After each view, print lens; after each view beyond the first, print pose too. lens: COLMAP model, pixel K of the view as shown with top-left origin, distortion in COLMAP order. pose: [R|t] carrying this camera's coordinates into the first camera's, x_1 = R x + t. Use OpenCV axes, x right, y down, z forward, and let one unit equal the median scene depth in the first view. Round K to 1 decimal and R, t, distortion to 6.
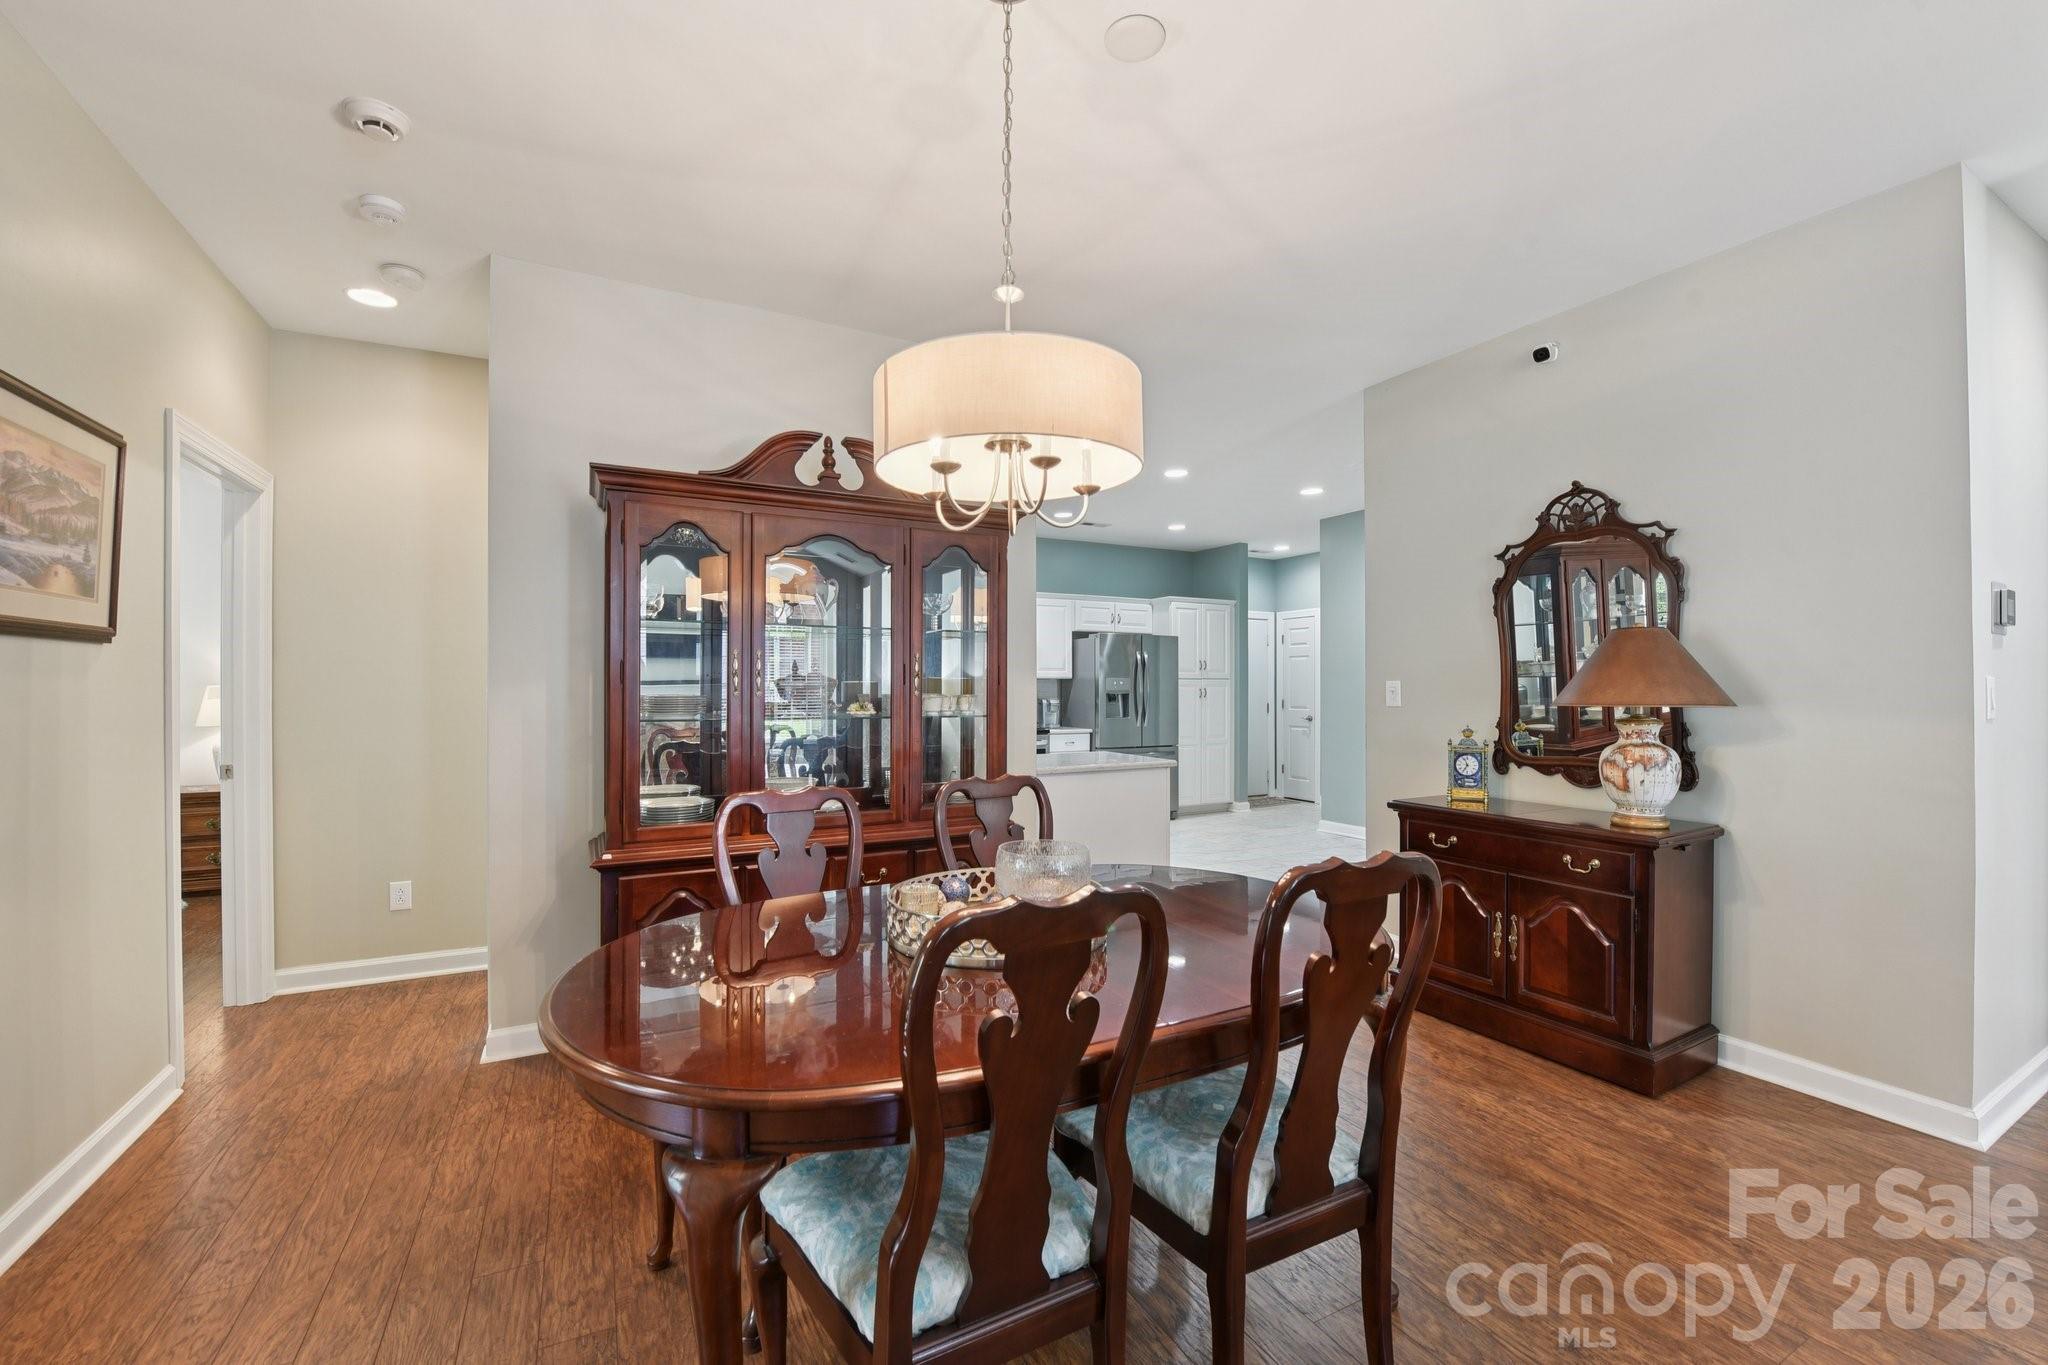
lens RADIAL K [[877.3, 0, 1018.8], [0, 877.3, 684.3], [0, 0, 1]] dist [-0.016528, -0.000485]
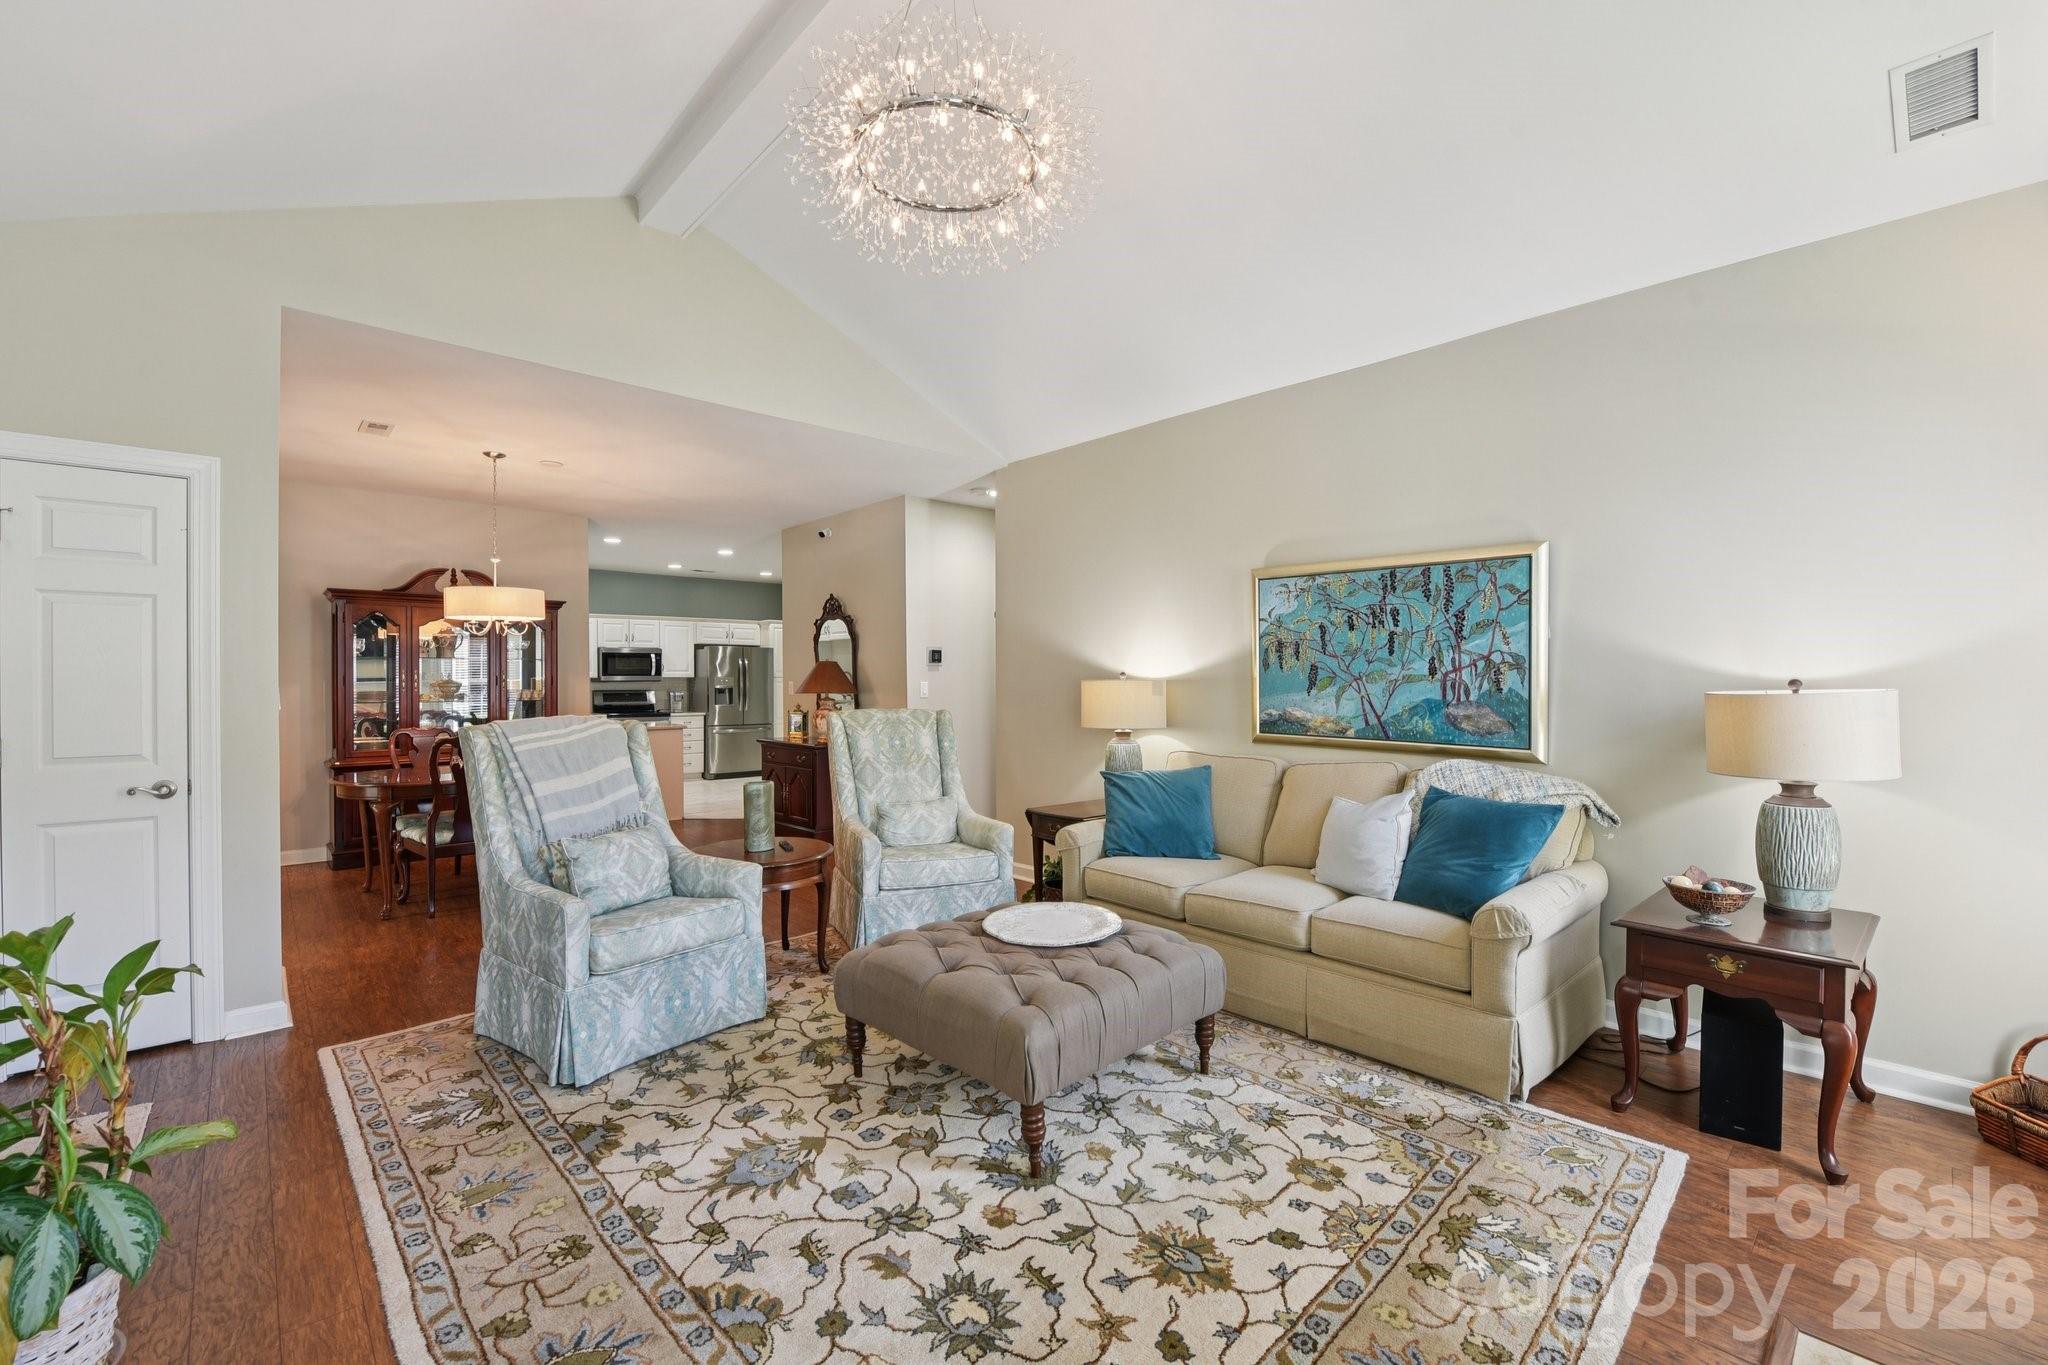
lens RADIAL K [[877.3, 0, 1018.8], [0, 877.3, 684.3], [0, 0, 1]] dist [-0.016528, -0.000485]
pose [[0.963161, -0.002484, 0.268914, 0.434408], [0.000483, 0.999972, 0.007507, -0.014971], [-0.268925, -0.007101, 0.963135, -1.140157]]
